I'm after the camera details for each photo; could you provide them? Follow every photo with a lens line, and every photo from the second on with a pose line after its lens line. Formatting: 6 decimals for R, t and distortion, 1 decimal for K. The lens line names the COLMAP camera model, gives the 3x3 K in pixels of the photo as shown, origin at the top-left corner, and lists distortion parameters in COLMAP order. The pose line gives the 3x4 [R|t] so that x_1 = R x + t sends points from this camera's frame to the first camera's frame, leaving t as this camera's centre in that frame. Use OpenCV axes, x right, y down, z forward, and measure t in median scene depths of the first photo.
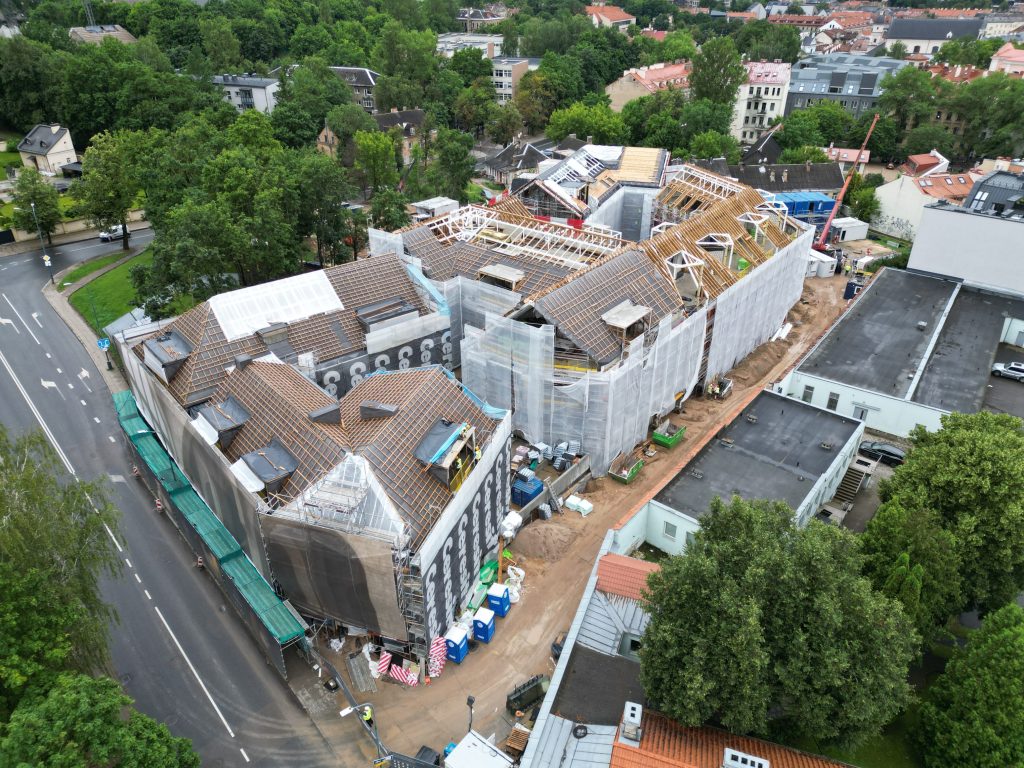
lens RADIAL K [[716.6, 0, 514.4], [0, 716.6, 384.1], [0, 0, 1]] dist [0.065197, -0.040443]
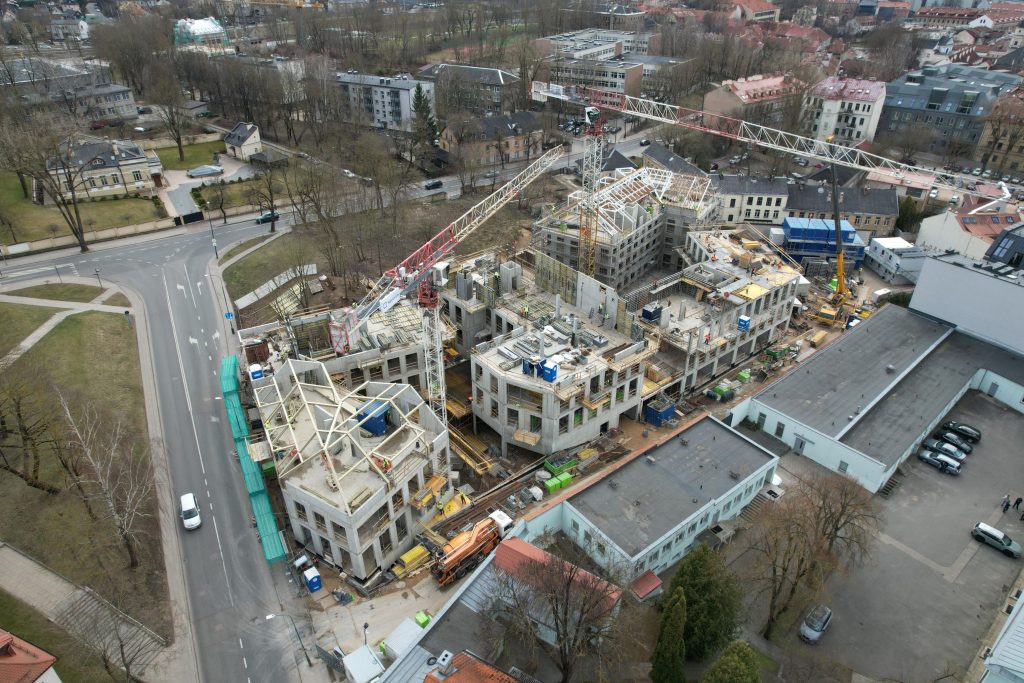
lens RADIAL K [[655.5, 0, 509.5], [0, 655.5, 345.5], [0, 0, 1]] dist [-0.066175, 0.054424]
pose [[0.971747, 0.119083, -0.203782, 0.215921], [-0.110862, 0.992509, 0.051331, -0.117784], [0.208368, -0.027289, 0.977670, -0.111589]]
